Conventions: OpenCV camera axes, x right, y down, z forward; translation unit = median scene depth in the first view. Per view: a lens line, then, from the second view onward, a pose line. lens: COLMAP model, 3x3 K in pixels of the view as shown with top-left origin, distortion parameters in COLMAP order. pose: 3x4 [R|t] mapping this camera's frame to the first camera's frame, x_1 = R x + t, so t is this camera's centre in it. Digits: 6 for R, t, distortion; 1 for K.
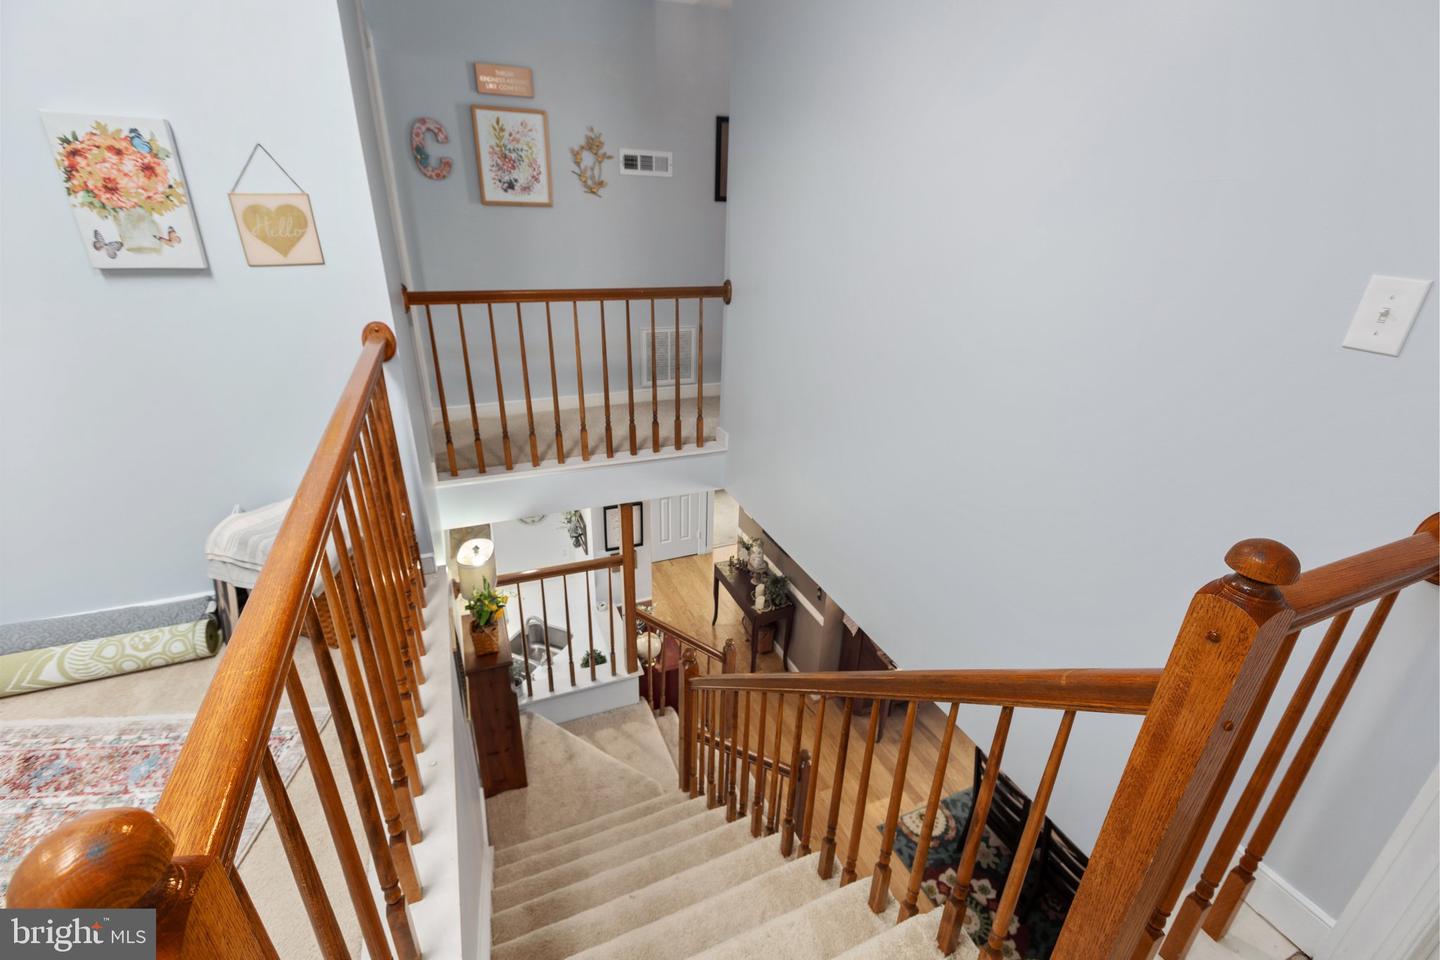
lens RADIAL K [[636.1, 0, 720.0], [0, 636.1, 480.0], [0, 0, 1]] dist [-0.002936, -0.000294]
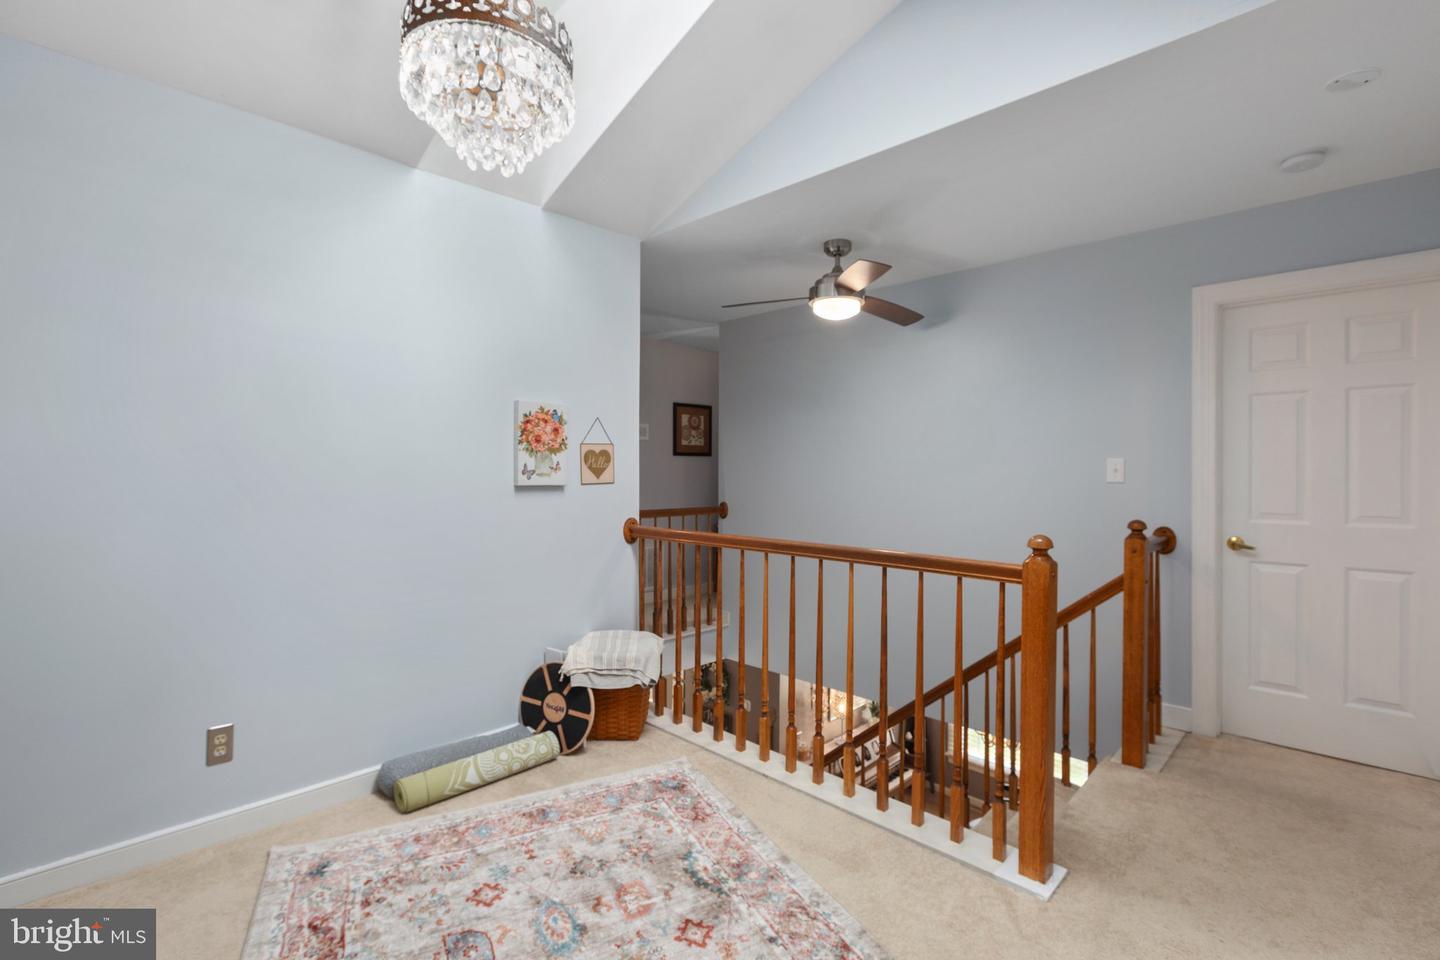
lens RADIAL K [[652.4, 0, 720.0], [0, 652.4, 480.0], [0, 0, 1]] dist [0.022867, -0.000007]
pose [[0.919817, -0.030690, 0.391145, -1.166637], [0.179331, 0.919591, -0.349562, 0.328799], [-0.348965, 0.391677, 0.851359, -0.605166]]
